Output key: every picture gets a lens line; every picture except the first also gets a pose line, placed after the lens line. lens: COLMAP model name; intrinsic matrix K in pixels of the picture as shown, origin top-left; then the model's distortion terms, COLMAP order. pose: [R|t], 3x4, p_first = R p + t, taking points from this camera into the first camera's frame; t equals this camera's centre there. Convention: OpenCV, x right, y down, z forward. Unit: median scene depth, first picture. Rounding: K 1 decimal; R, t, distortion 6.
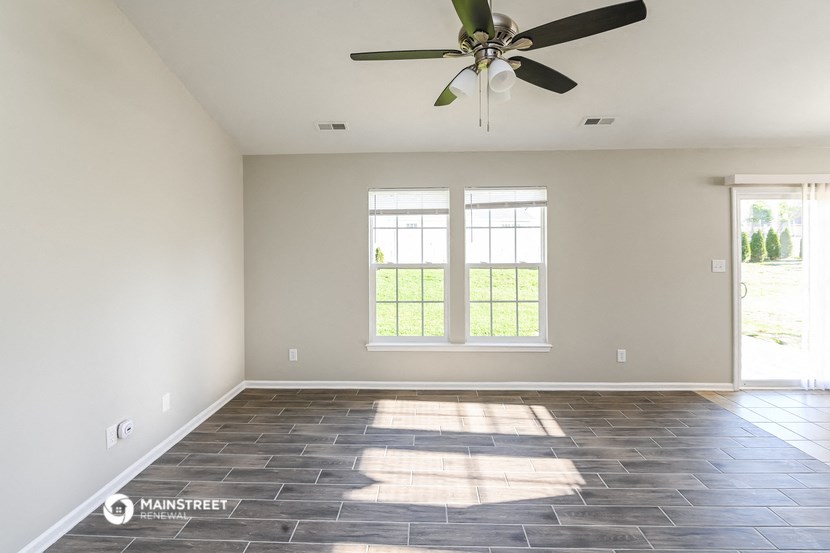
lens RADIAL K [[396.7, 0, 409.8], [0, 396.7, 245.8], [0, 0, 1]] dist [-0.002299, -0.008630]
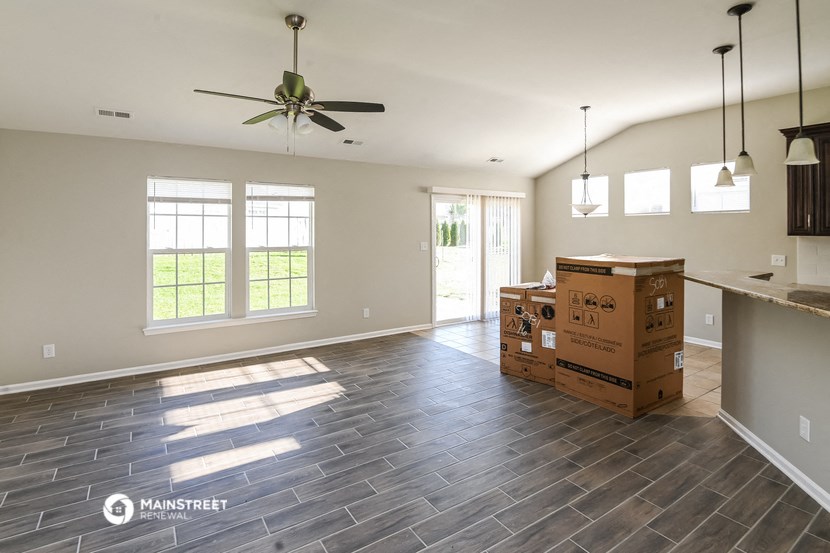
lens RADIAL K [[430.1, 0, 416.8], [0, 430.1, 226.8], [0, 0, 1]] dist [-0.004091, -0.001920]
pose [[0.813291, 0.010926, 0.581755, -0.194564], [-0.001785, 0.999866, -0.016282, 0.003982], [-0.581855, 0.012204, 0.813201, -0.319645]]
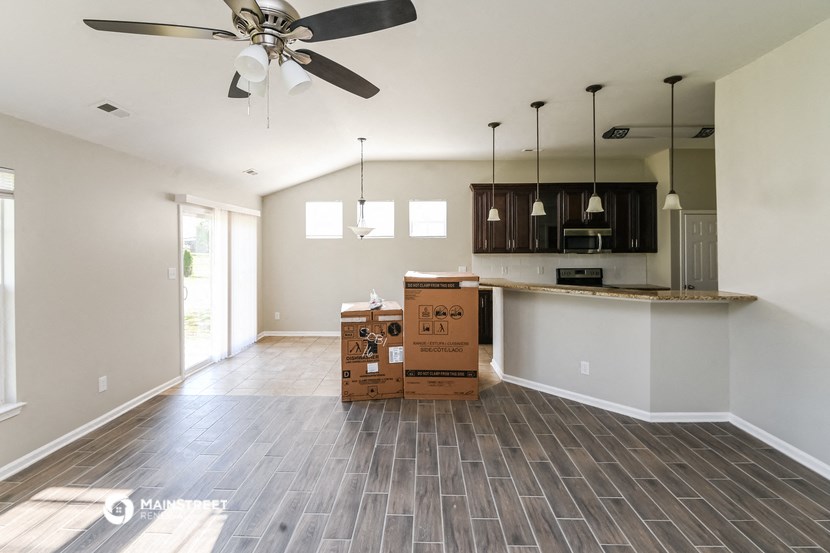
lens RADIAL K [[396.7, 0, 409.8], [0, 396.7, 245.8], [0, 0, 1]] dist [-0.002299, -0.008630]
pose [[-0.021336, 0.013455, 0.999682, -0.353929], [0.008525, 0.999876, -0.013276, -0.006289], [-0.999736, 0.008240, -0.021448, 0.360983]]
